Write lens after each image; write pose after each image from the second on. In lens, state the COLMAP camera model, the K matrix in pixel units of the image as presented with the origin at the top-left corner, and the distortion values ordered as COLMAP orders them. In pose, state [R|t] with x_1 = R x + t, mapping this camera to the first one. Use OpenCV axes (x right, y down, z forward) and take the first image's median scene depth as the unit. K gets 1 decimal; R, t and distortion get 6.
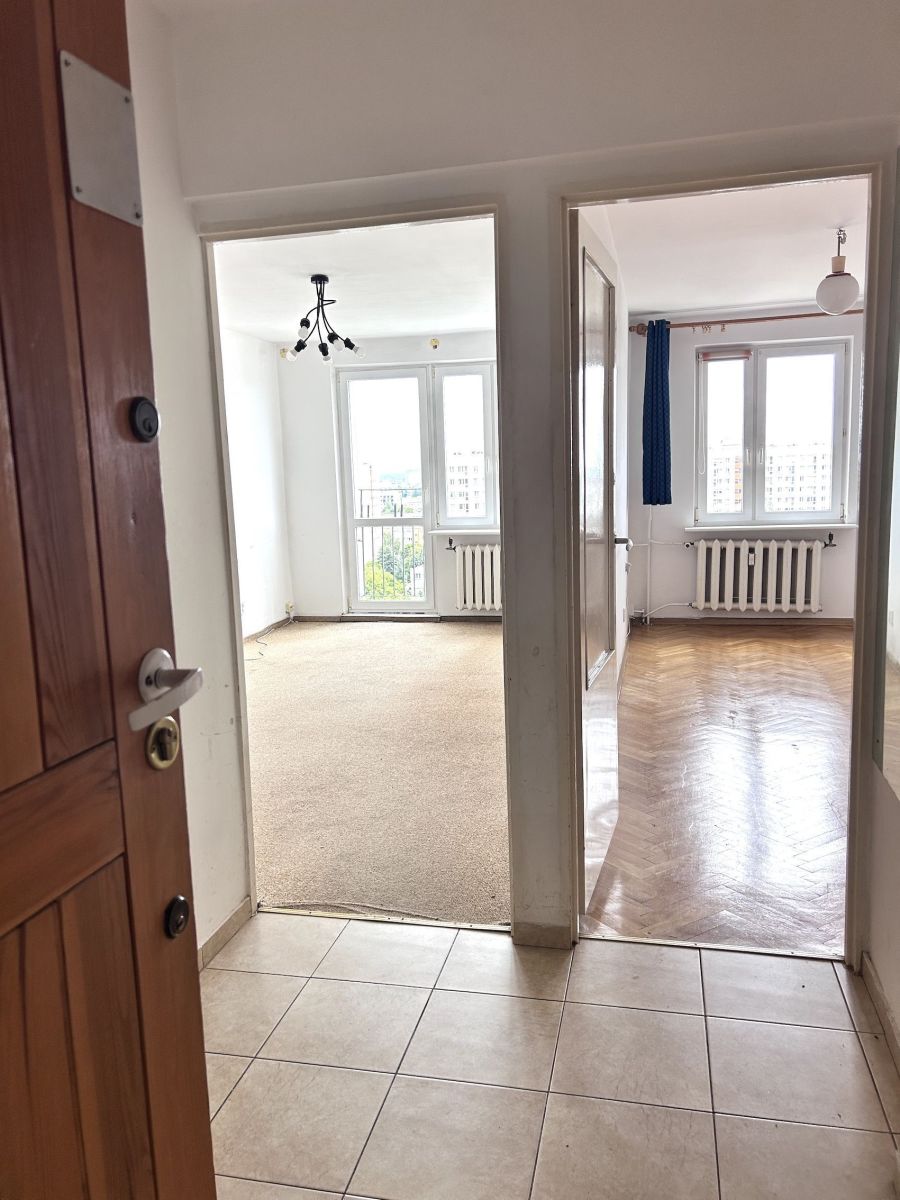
lens RADIAL K [[904.3, 0, 448.0], [0, 904.3, 598.4], [0, 0, 1]] dist [0.074158, -0.093598]
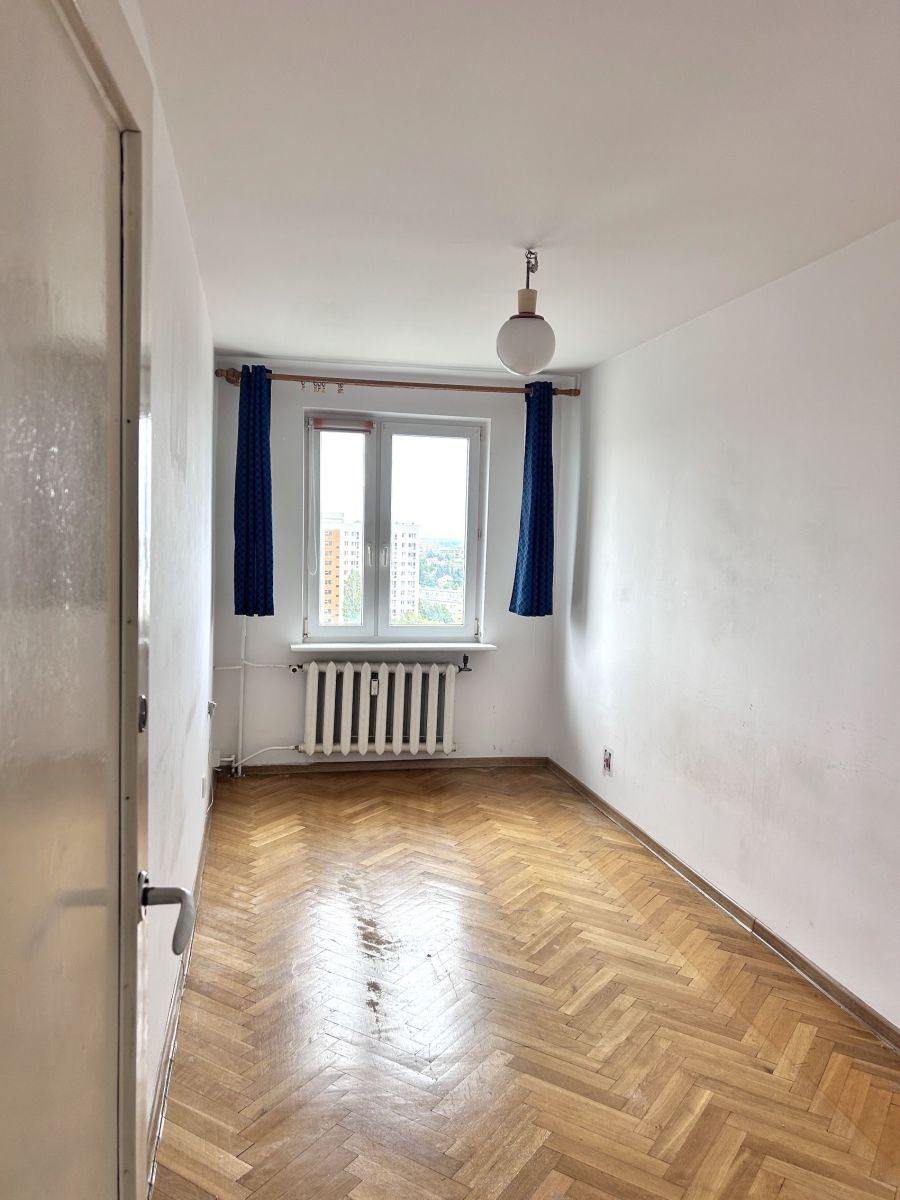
lens RADIAL K [[904.3, 0, 458.5], [0, 904.3, 601.4], [0, 0, 1]] dist [0.074158, -0.093598]
pose [[0.899359, 0.024129, 0.436545, 0.059834], [0.006911, 0.997567, -0.069377, -0.062602], [-0.437157, 0.065412, 0.897003, 0.274907]]
